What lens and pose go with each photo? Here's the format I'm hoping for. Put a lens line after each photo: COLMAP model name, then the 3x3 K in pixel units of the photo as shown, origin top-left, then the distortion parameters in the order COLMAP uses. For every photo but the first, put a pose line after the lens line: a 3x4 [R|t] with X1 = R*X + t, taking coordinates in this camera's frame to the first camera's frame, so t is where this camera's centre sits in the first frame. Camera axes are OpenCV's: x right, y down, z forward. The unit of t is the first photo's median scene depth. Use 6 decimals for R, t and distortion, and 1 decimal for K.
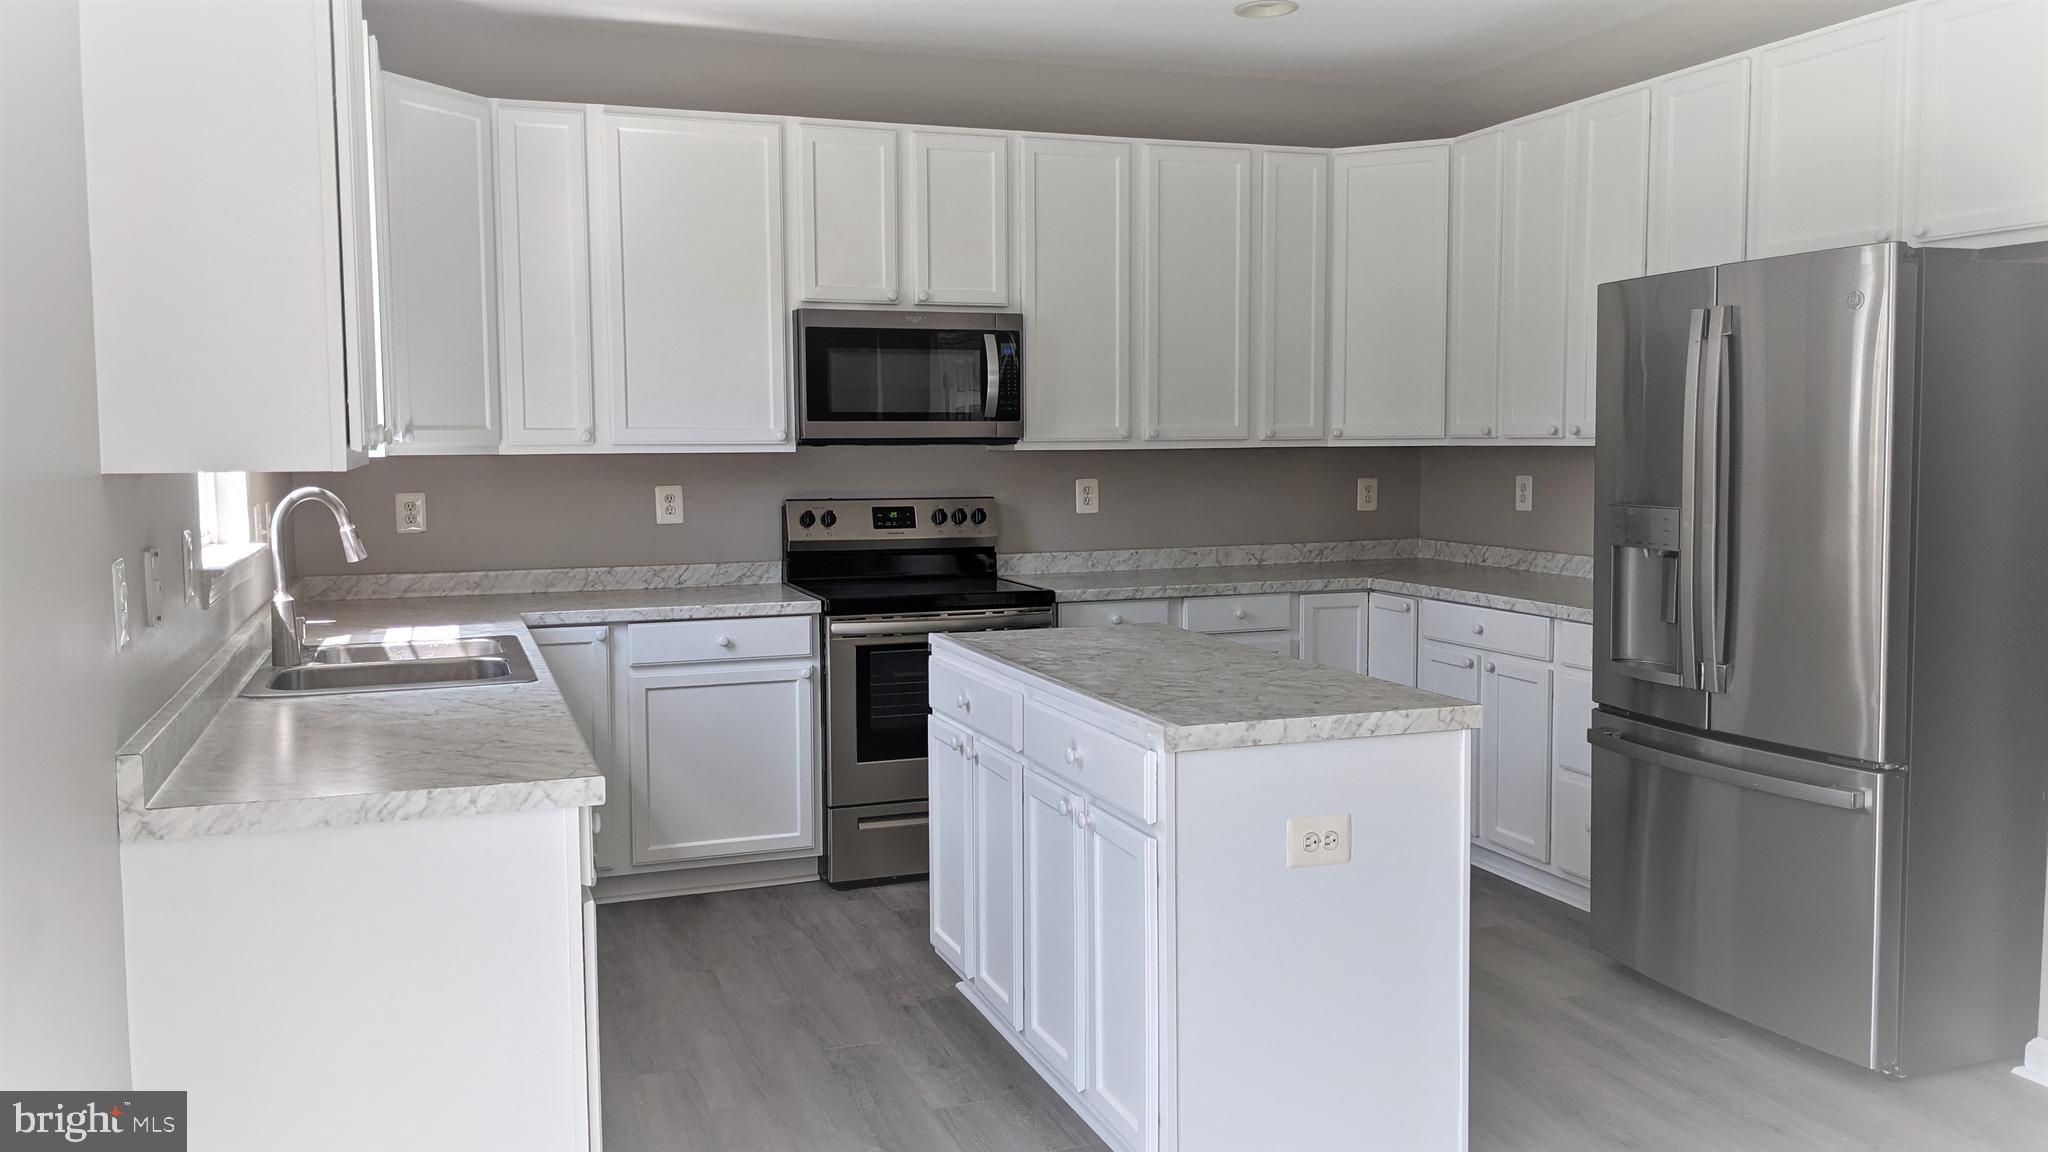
lens RADIAL K [[1616.3, 0, 1015.9], [0, 1616.3, 559.1], [0, 0, 1]] dist [0.097050, -0.200422]
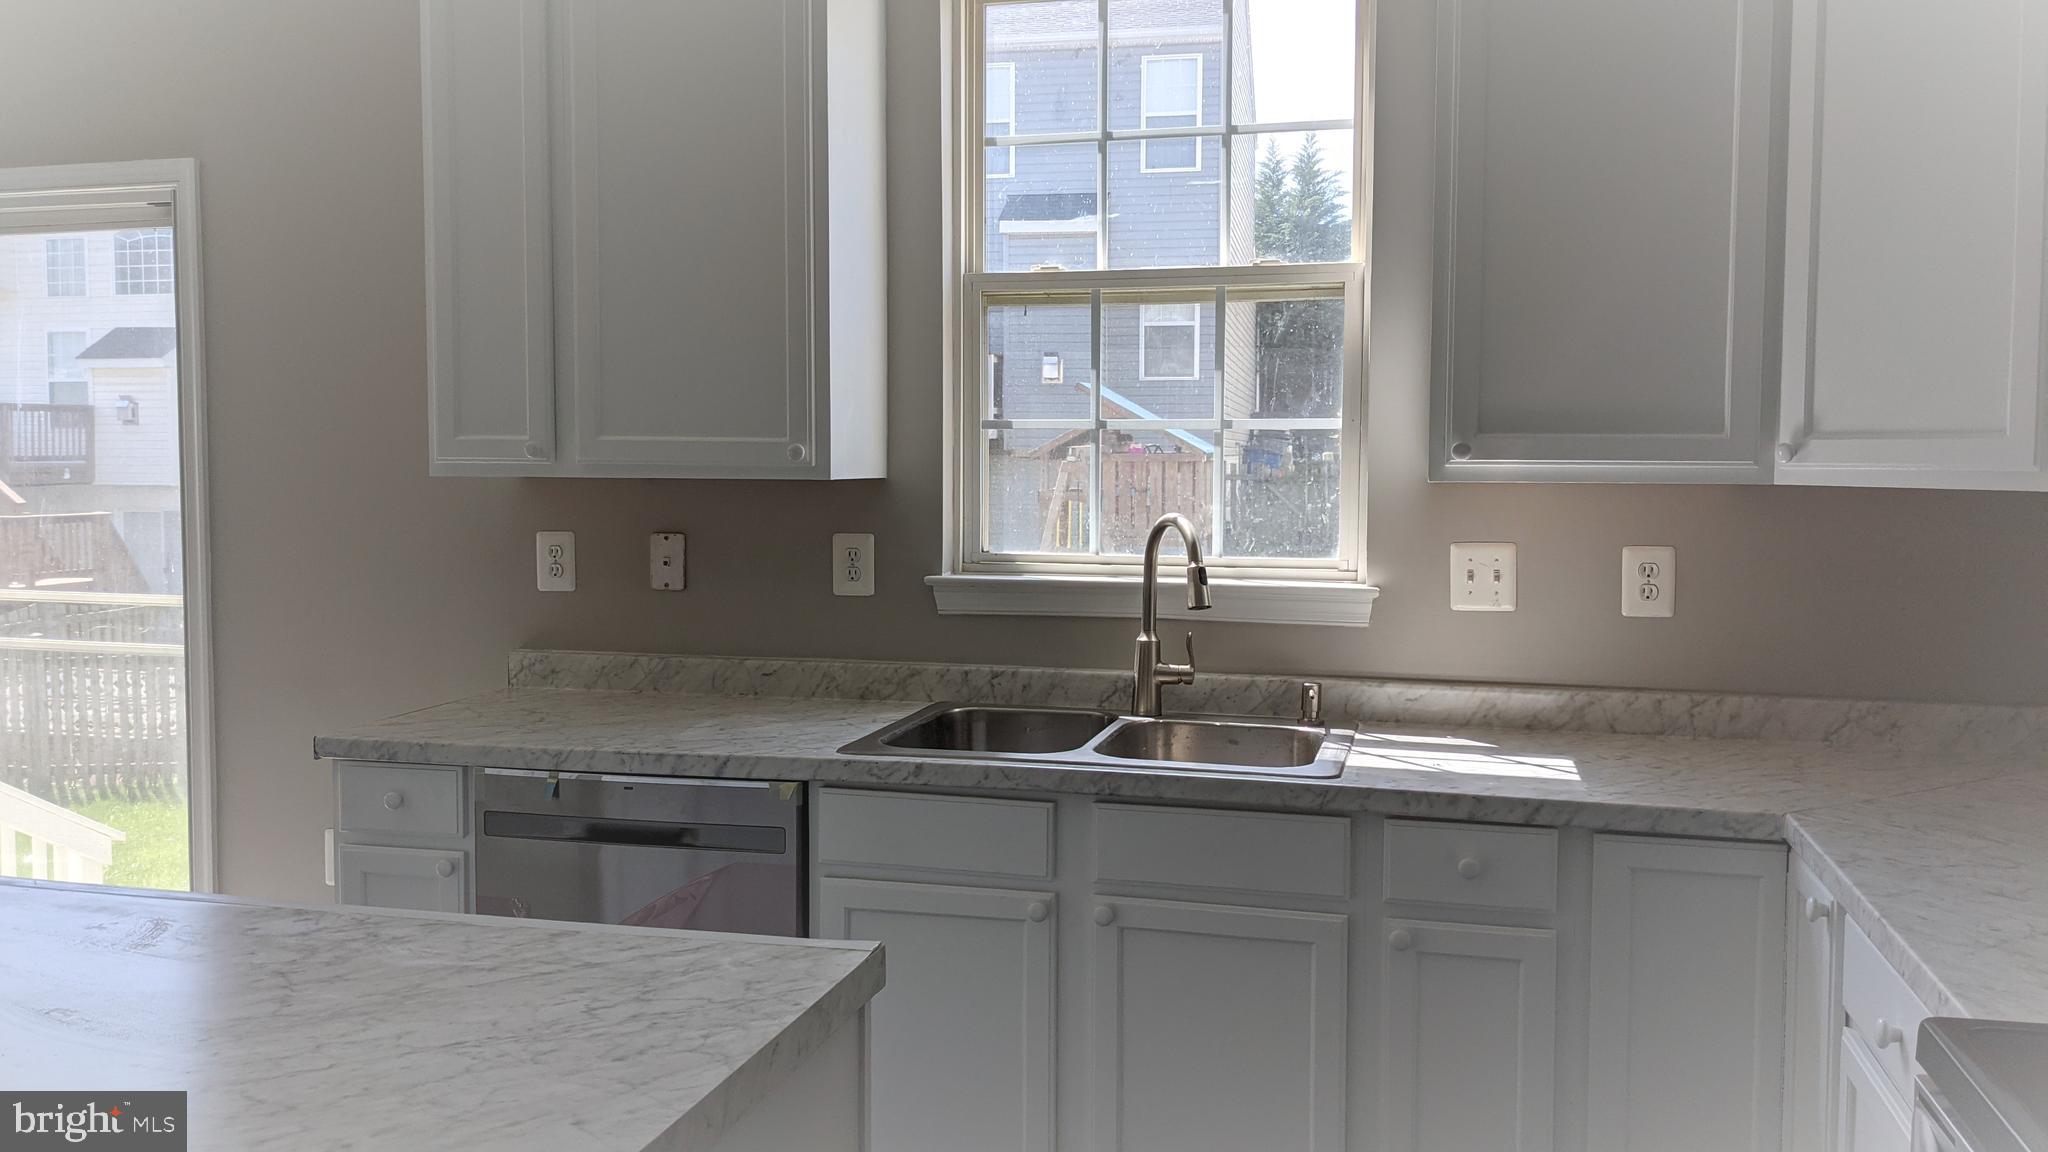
lens RADIAL K [[1621.3, 0, 1027.6], [0, 1621.3, 542.7], [0, 0, 1]] dist [0.091497, -0.153906]
pose [[-0.571932, 0.050897, -0.818721, 0.191092], [-0.058905, 0.992948, 0.102877, -0.072933], [0.818184, 0.107066, -0.564900, 0.938700]]
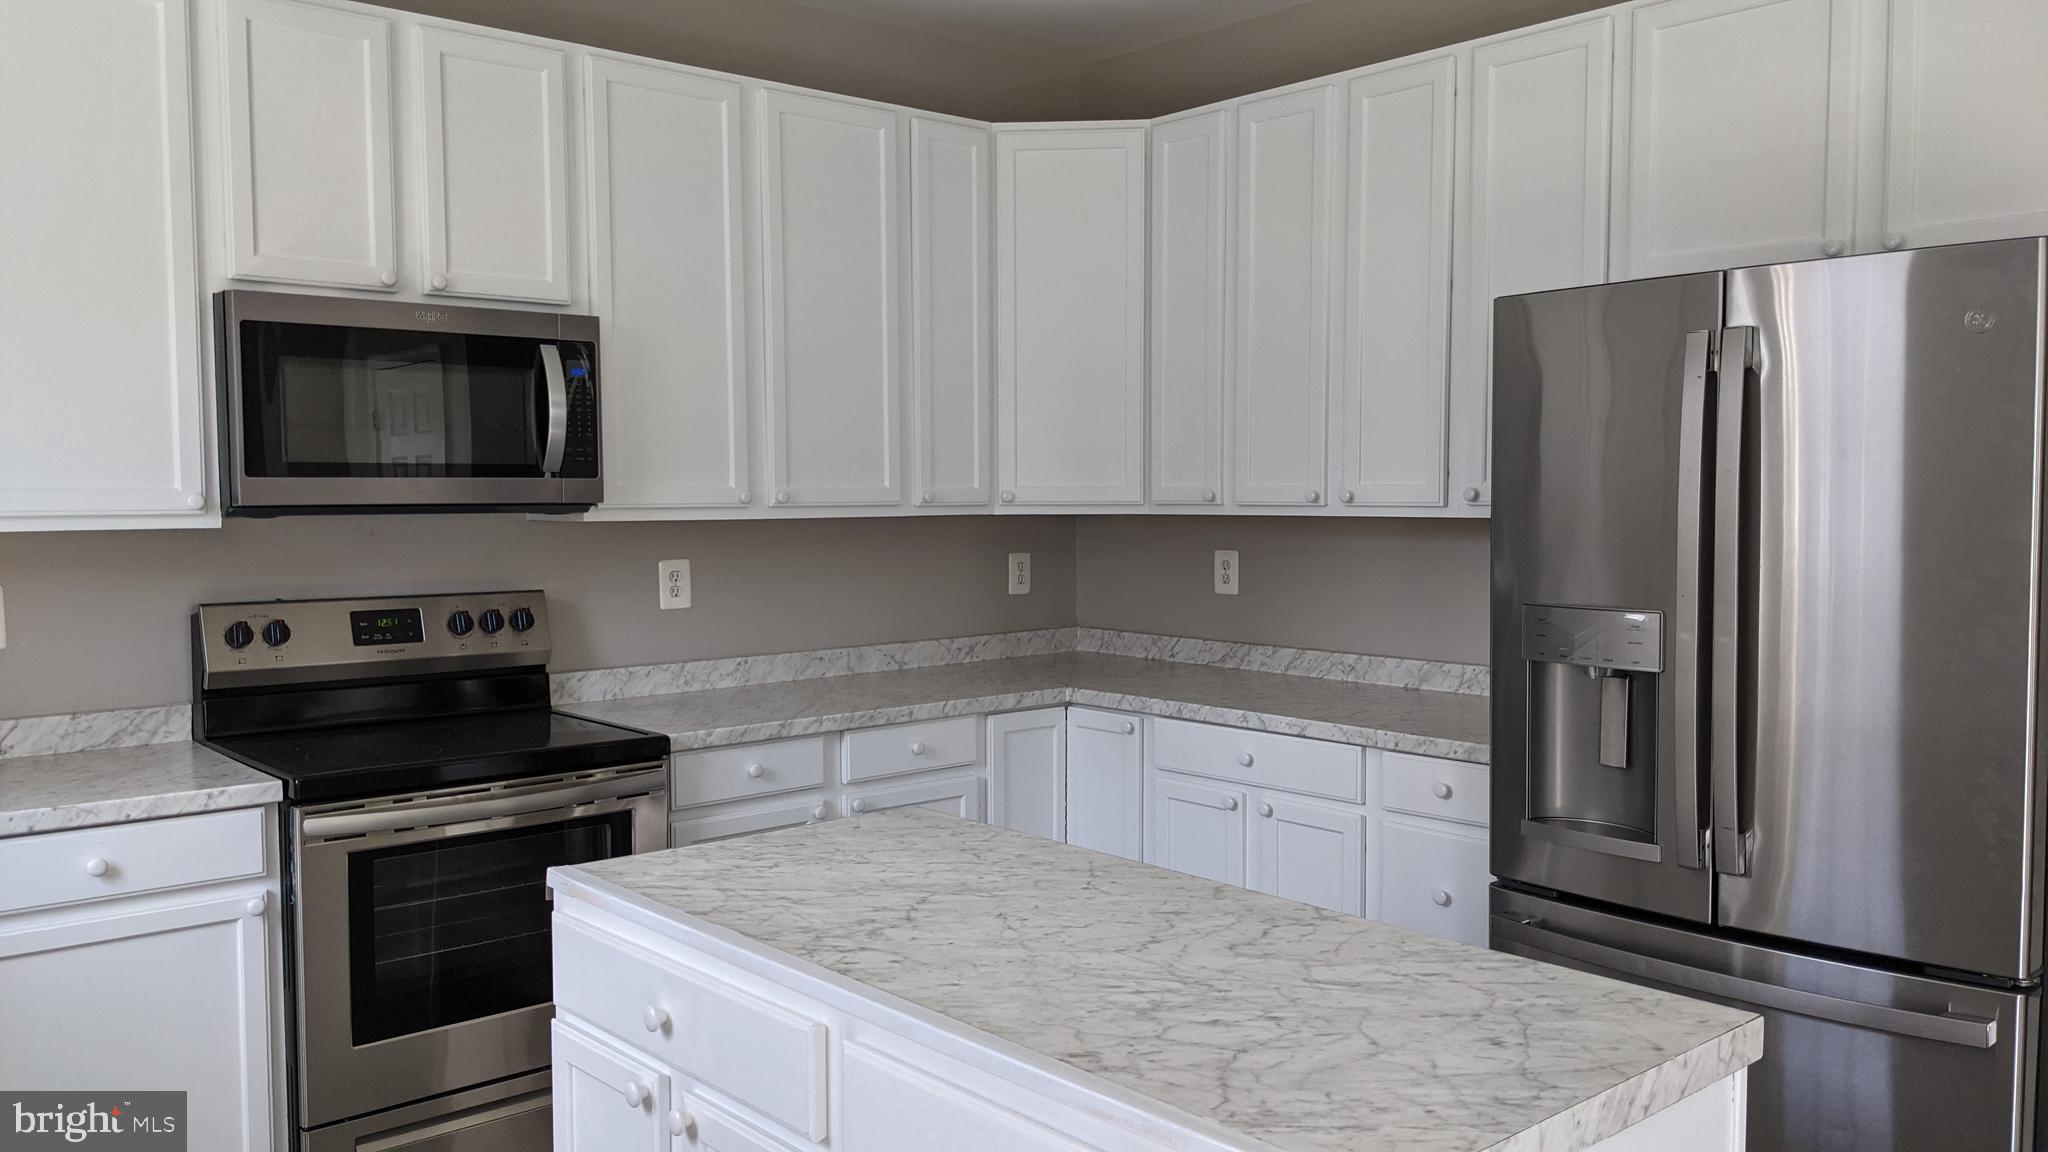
lens RADIAL K [[1607.4, 0, 1031.7], [0, 1607.4, 585.6], [0, 0, 1]] dist [0.088154, -0.151446]
pose [[0.930761, -0.018574, 0.365157, -0.075019], [0.024334, 0.999641, -0.011178, -0.029691], [-0.364819, 0.019290, 0.930879, 0.319991]]
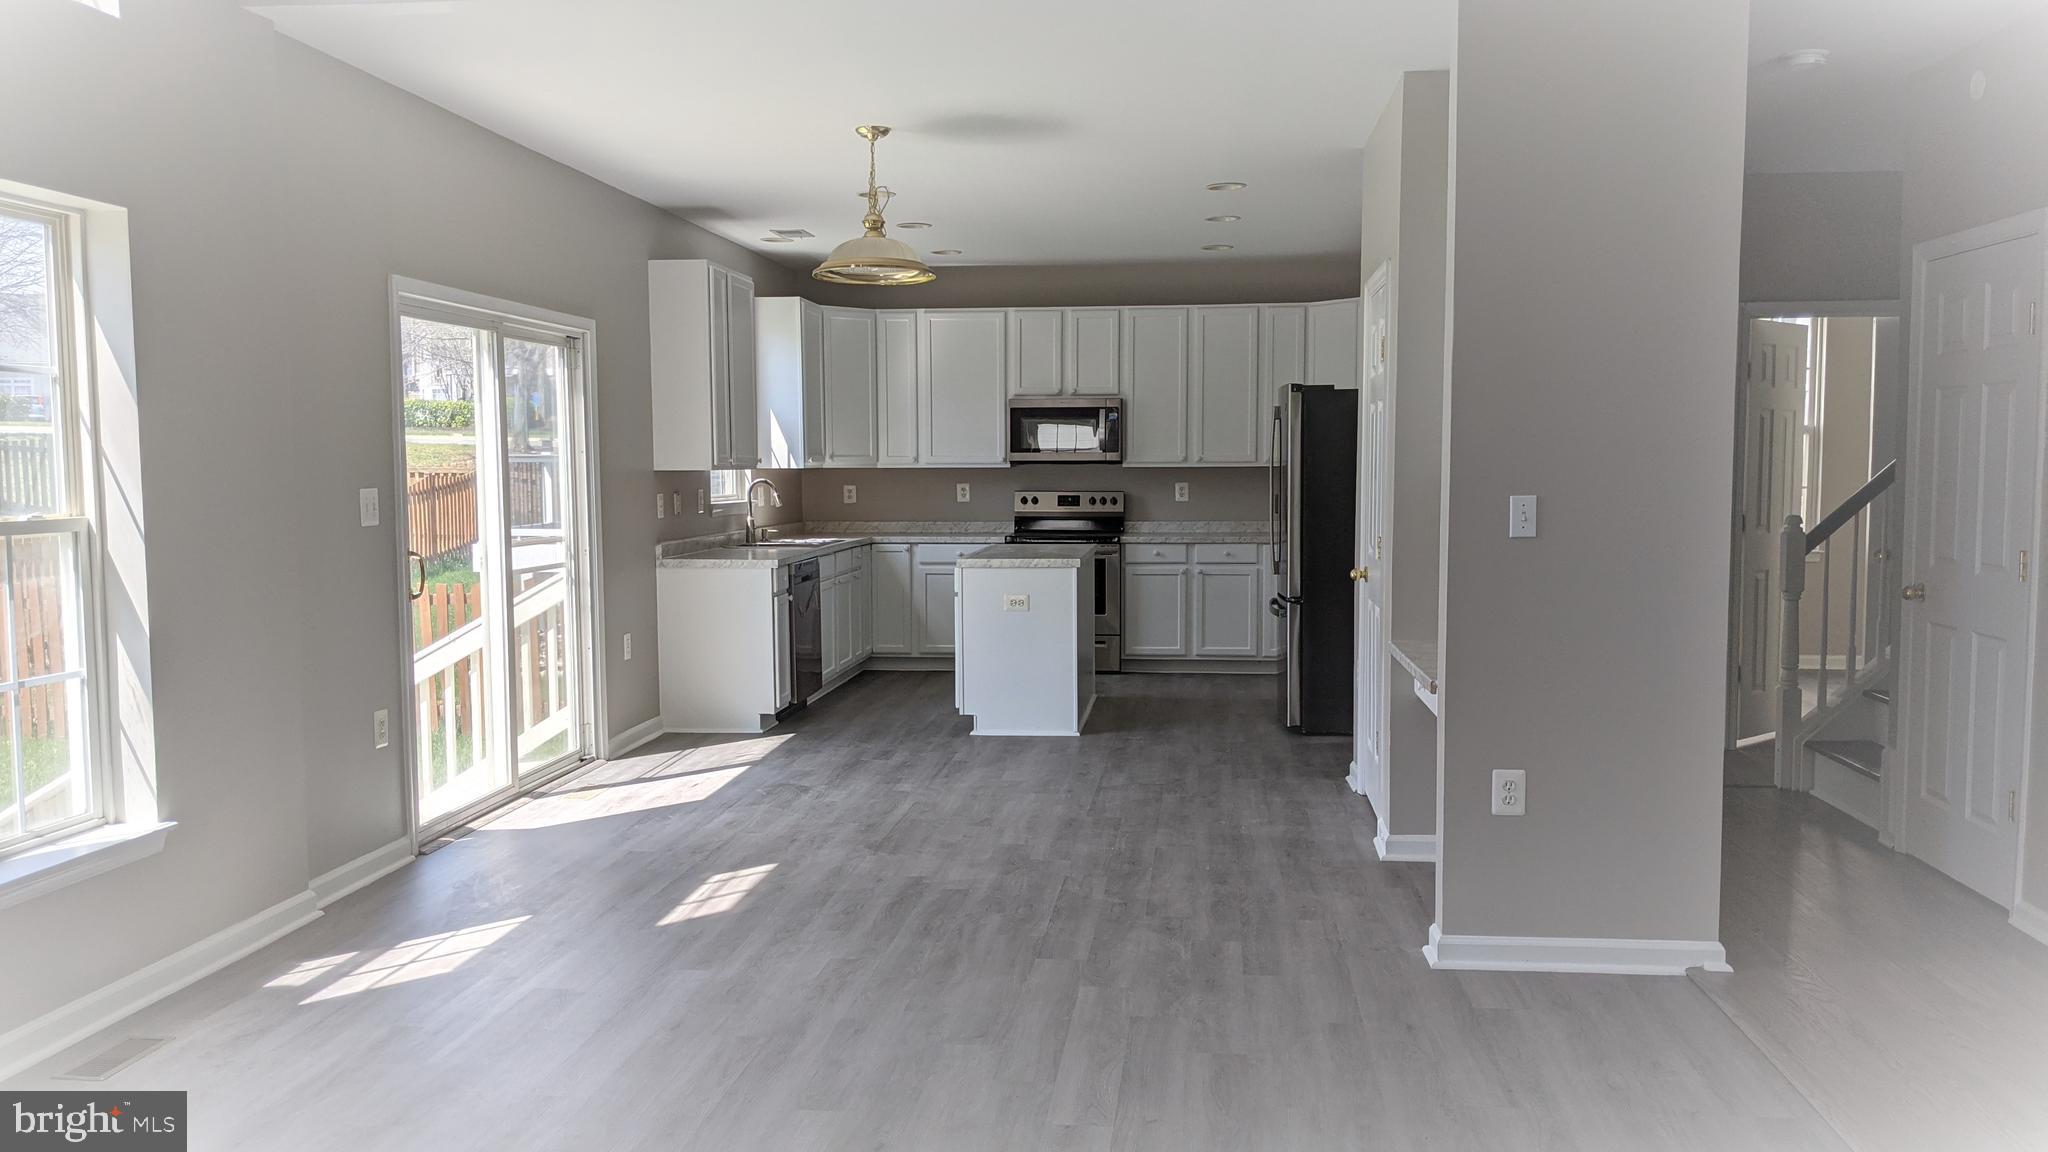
lens RADIAL K [[1606.5, 0, 1025.9], [0, 1606.5, 603.9], [0, 0, 1]] dist [0.086026, -0.148656]
pose [[0.899190, 0.042548, -0.435485, 0.768431], [-0.035101, 0.999068, 0.025136, 0.054904], [0.436148, -0.007316, 0.899845, -0.827424]]
